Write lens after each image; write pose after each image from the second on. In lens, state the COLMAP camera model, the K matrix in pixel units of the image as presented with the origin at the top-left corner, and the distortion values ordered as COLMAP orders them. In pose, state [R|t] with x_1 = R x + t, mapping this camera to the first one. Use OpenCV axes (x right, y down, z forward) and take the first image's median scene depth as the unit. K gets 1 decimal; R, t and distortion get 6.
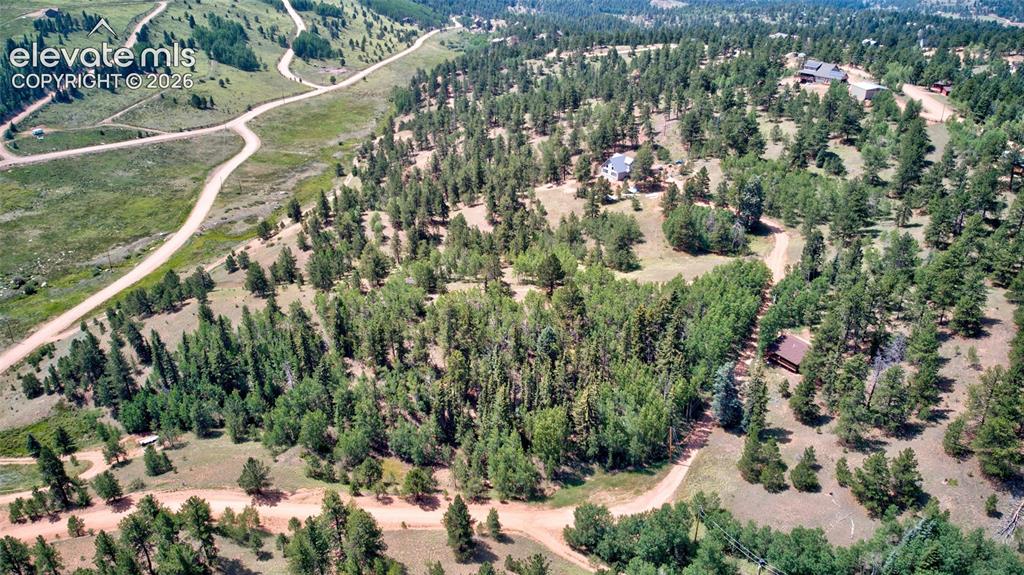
lens RADIAL K [[747.1, 0, 506.7], [0, 747.1, 288.5], [0, 0, 1]] dist [0.142278, -0.303787]
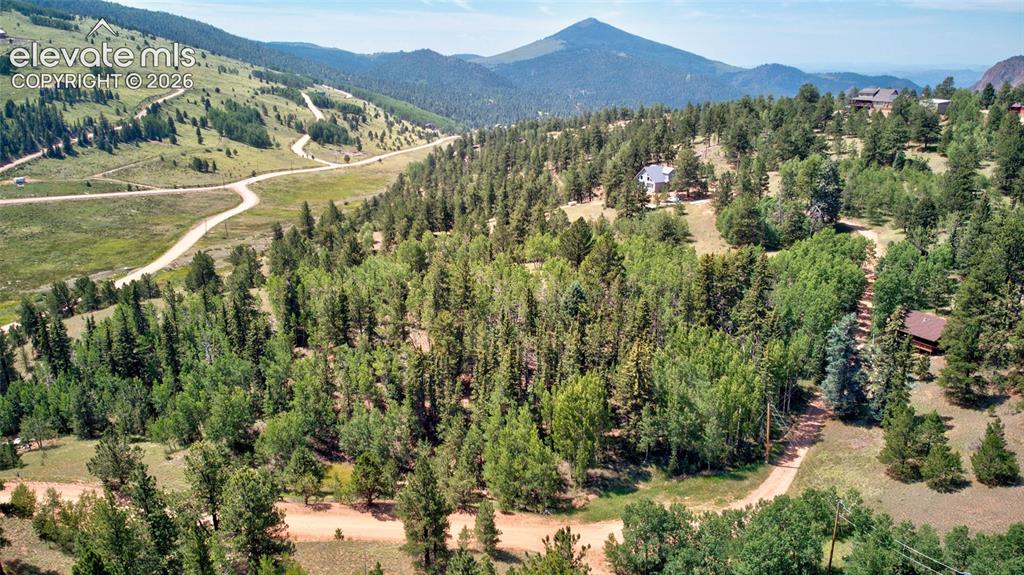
lens RADIAL K [[747.1, 0, 506.7], [0, 747.1, 288.5], [0, 0, 1]] dist [0.142278, -0.303787]
pose [[0.999593, 0.007319, -0.027588, 0.005236], [-0.011886, 0.985505, -0.169228, 0.091747], [0.025950, 0.169487, 0.985191, 0.156822]]
